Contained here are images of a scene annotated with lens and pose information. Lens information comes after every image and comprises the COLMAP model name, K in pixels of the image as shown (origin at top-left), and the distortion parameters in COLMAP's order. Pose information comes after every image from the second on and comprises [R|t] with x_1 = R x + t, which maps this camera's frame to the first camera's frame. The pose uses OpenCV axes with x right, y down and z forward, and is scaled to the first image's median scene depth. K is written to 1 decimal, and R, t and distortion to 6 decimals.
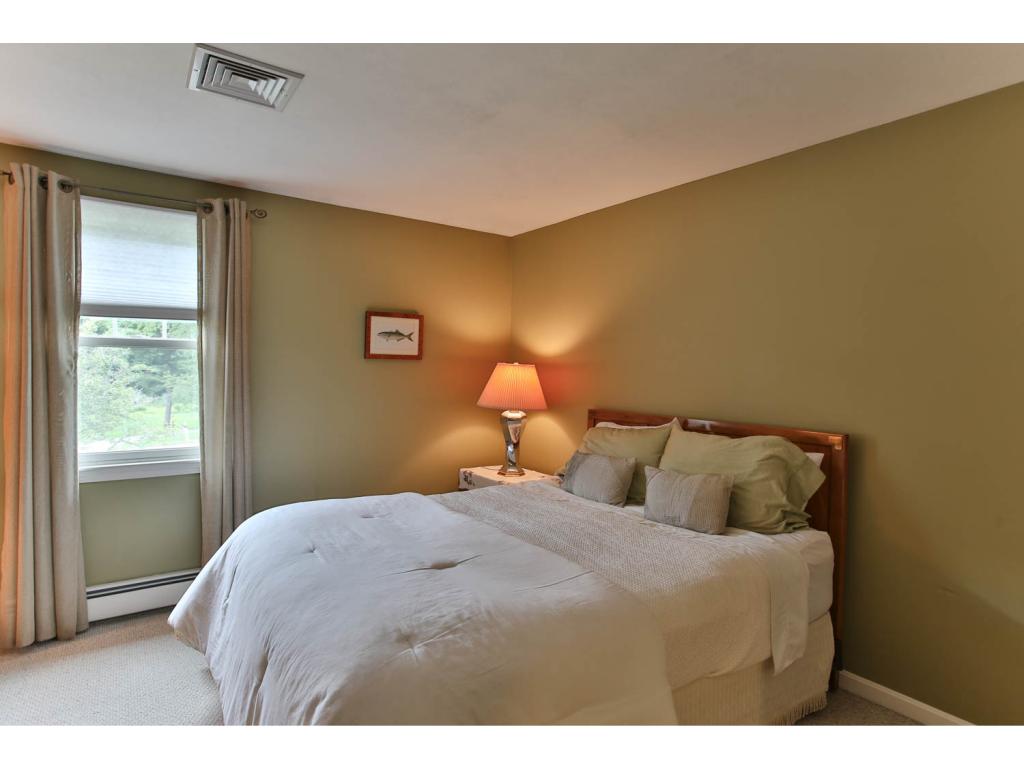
lens RADIAL K [[533.0, 0, 495.4], [0, 533.0, 380.5], [0, 0, 1]] dist [-0.016189, -0.000009]
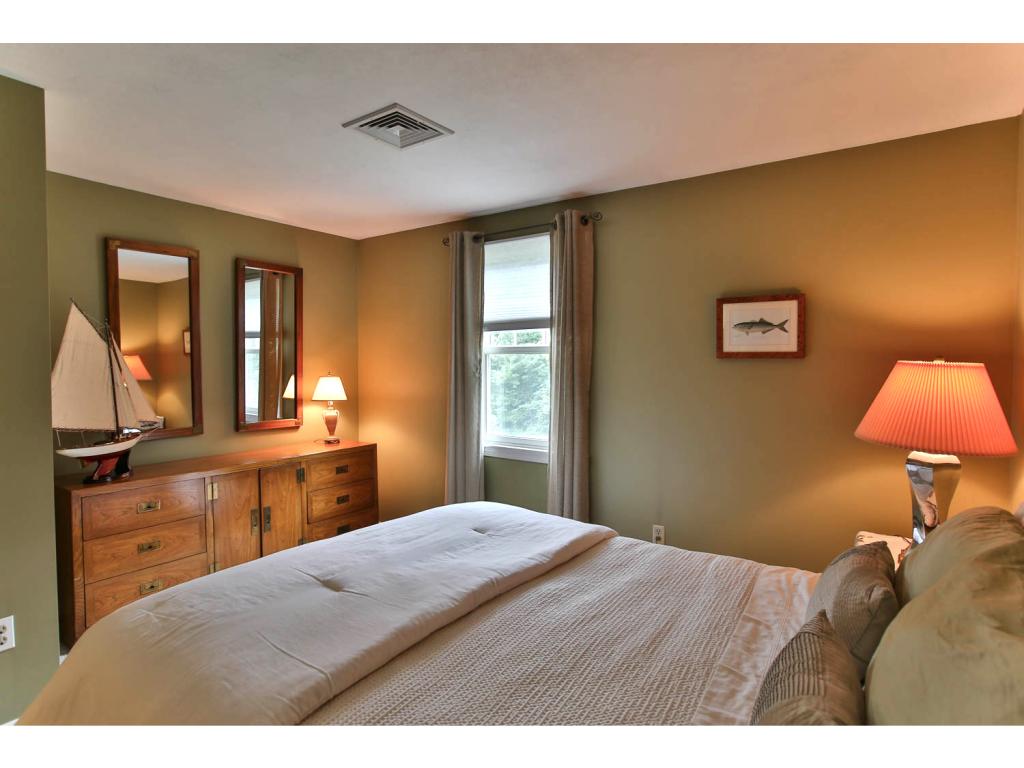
lens RADIAL K [[533.0, 0, 495.4], [0, 533.0, 380.5], [0, 0, 1]] dist [-0.016189, -0.000009]
pose [[0.356690, 0.017997, -0.934049, 0.452130], [-0.021413, 0.999709, 0.011085, -0.012186], [0.933977, 0.016047, 0.356972, 0.491835]]
